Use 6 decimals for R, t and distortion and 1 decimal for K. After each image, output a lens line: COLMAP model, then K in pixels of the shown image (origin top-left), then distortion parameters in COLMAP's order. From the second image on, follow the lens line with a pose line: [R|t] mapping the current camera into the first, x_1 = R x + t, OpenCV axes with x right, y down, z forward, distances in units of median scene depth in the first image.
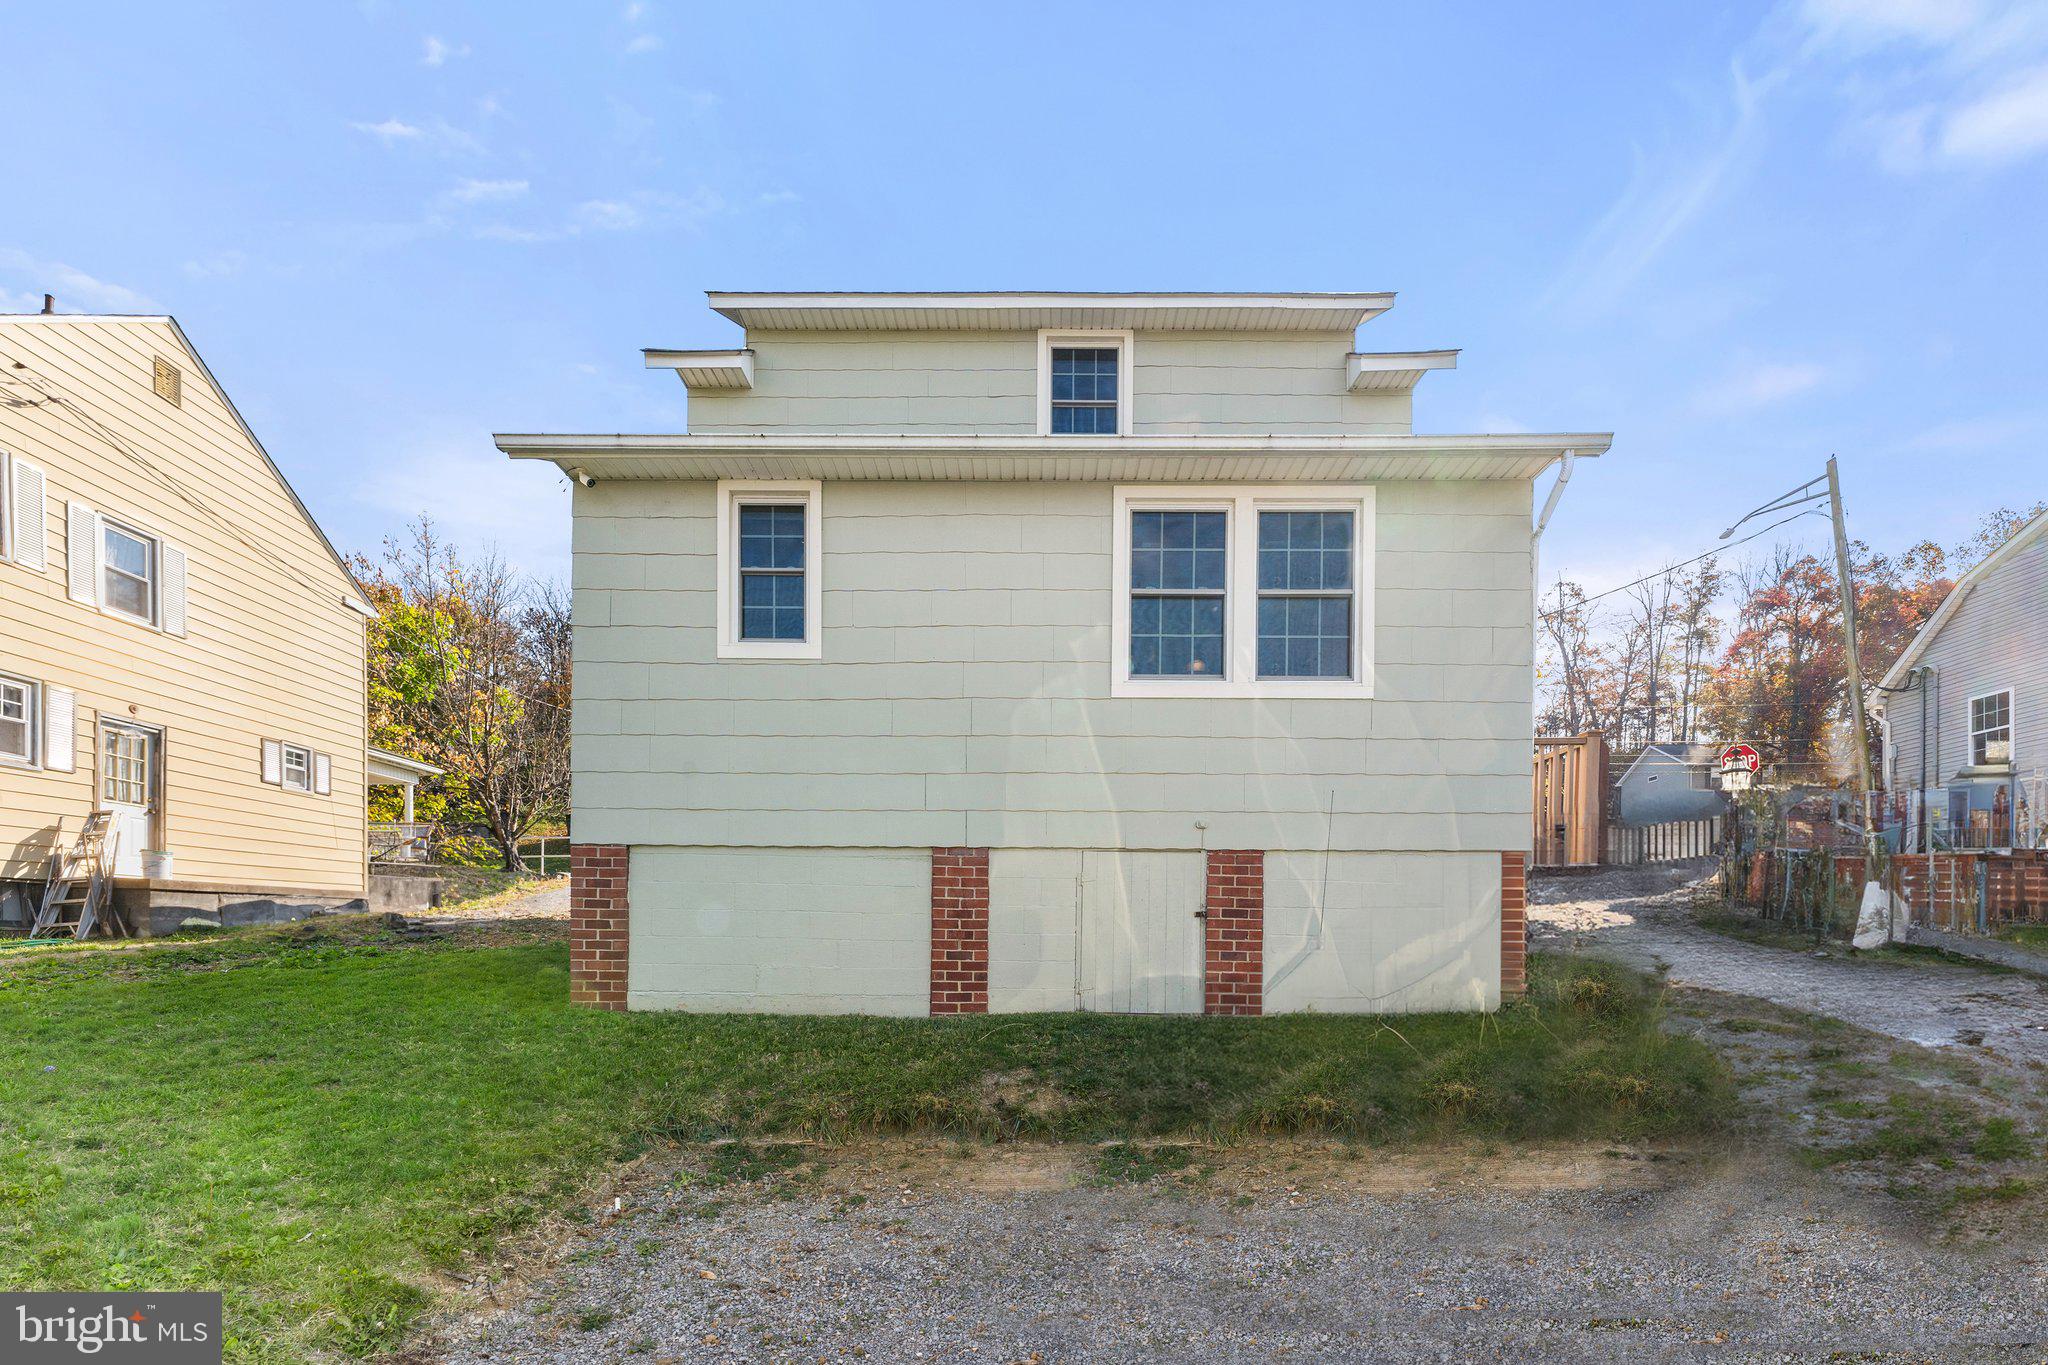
lens RADIAL K [[1033.6, 0, 1024.0], [0, 1033.6, 682.5], [0, 0, 1]] dist [-0.004778, -0.000188]
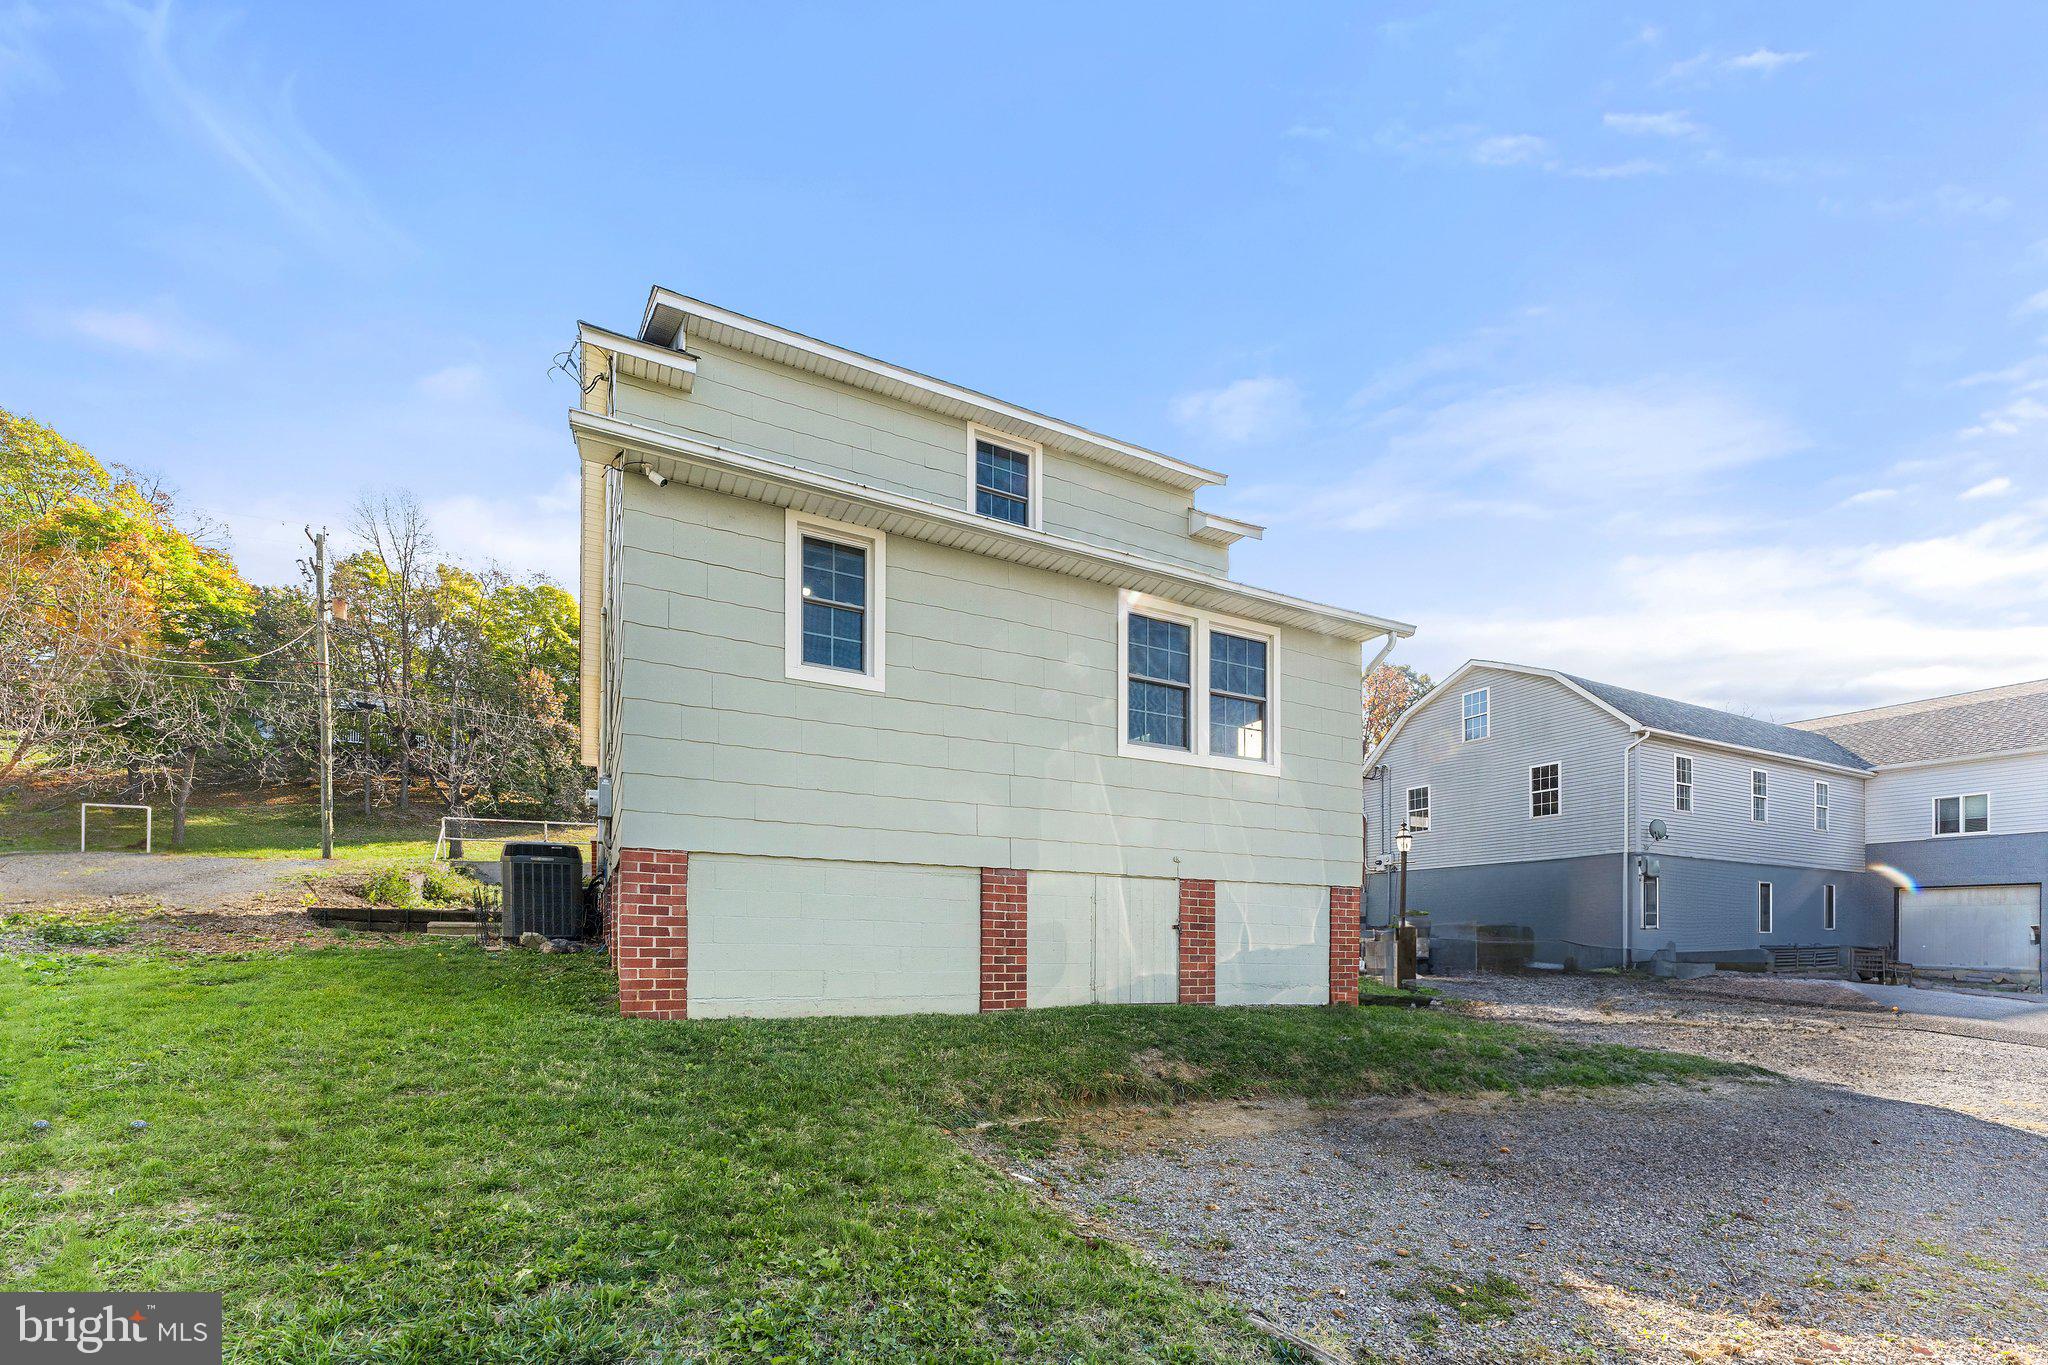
lens RADIAL K [[966.1, 0, 1041.1], [0, 966.1, 634.9], [0, 0, 1]] dist [-0.003046, -0.000639]
pose [[0.844022, 0.160987, 0.511576, -0.646907], [-0.132116, 0.986900, -0.092596, -0.010563], [-0.519782, 0.010565, 0.854234, 0.012834]]
